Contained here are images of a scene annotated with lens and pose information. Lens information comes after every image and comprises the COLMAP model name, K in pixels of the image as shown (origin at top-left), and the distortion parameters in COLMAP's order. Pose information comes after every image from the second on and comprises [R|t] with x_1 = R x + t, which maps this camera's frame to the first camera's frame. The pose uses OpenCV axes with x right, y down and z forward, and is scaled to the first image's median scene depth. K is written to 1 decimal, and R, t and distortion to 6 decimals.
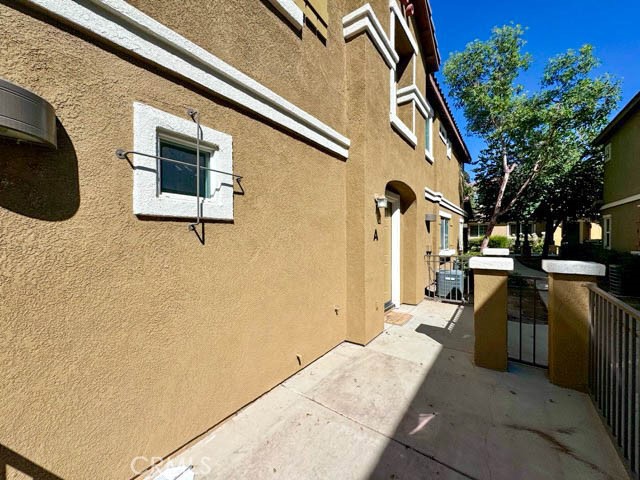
lens RADIAL K [[255.8, 0, 319.2], [0, 255.8, 239.7], [0, 0, 1]] dist [-0.000907, 0.000098]
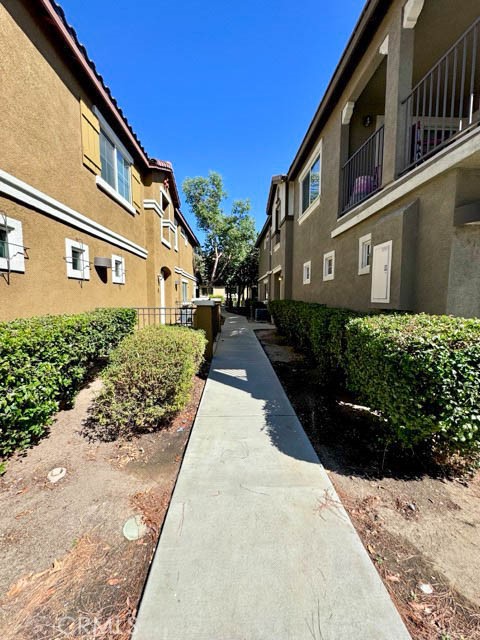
lens RADIAL K [[255.8, 0, 240.0], [0, 255.8, 318.8], [0, 0, 1]] dist [-0.000907, 0.000098]
pose [[0.786614, -0.052023, 0.615250, -0.410292], [0.006935, 0.997126, 0.075446, 0.040813], [-0.617406, -0.055080, 0.784714, -0.844795]]
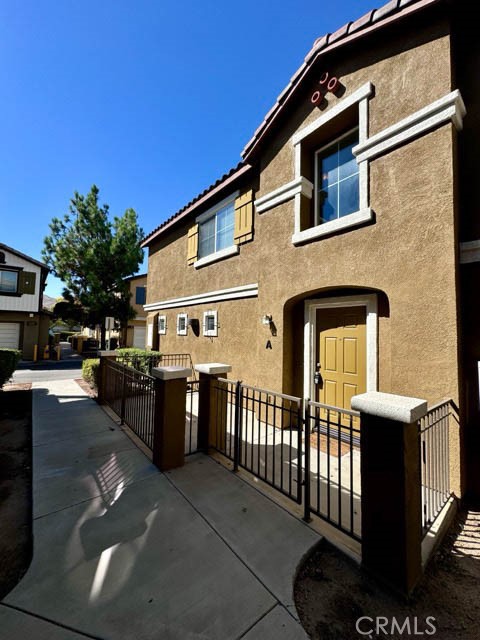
lens RADIAL K [[255.8, 0, 240.0], [0, 255.8, 318.8], [0, 0, 1]] dist [-0.000907, 0.000098]
pose [[-0.249583, -0.056845, -0.966683, 1.312163], [-0.032399, 0.998207, -0.050334, -0.067950], [0.967811, 0.018757, -0.250977, 1.001614]]
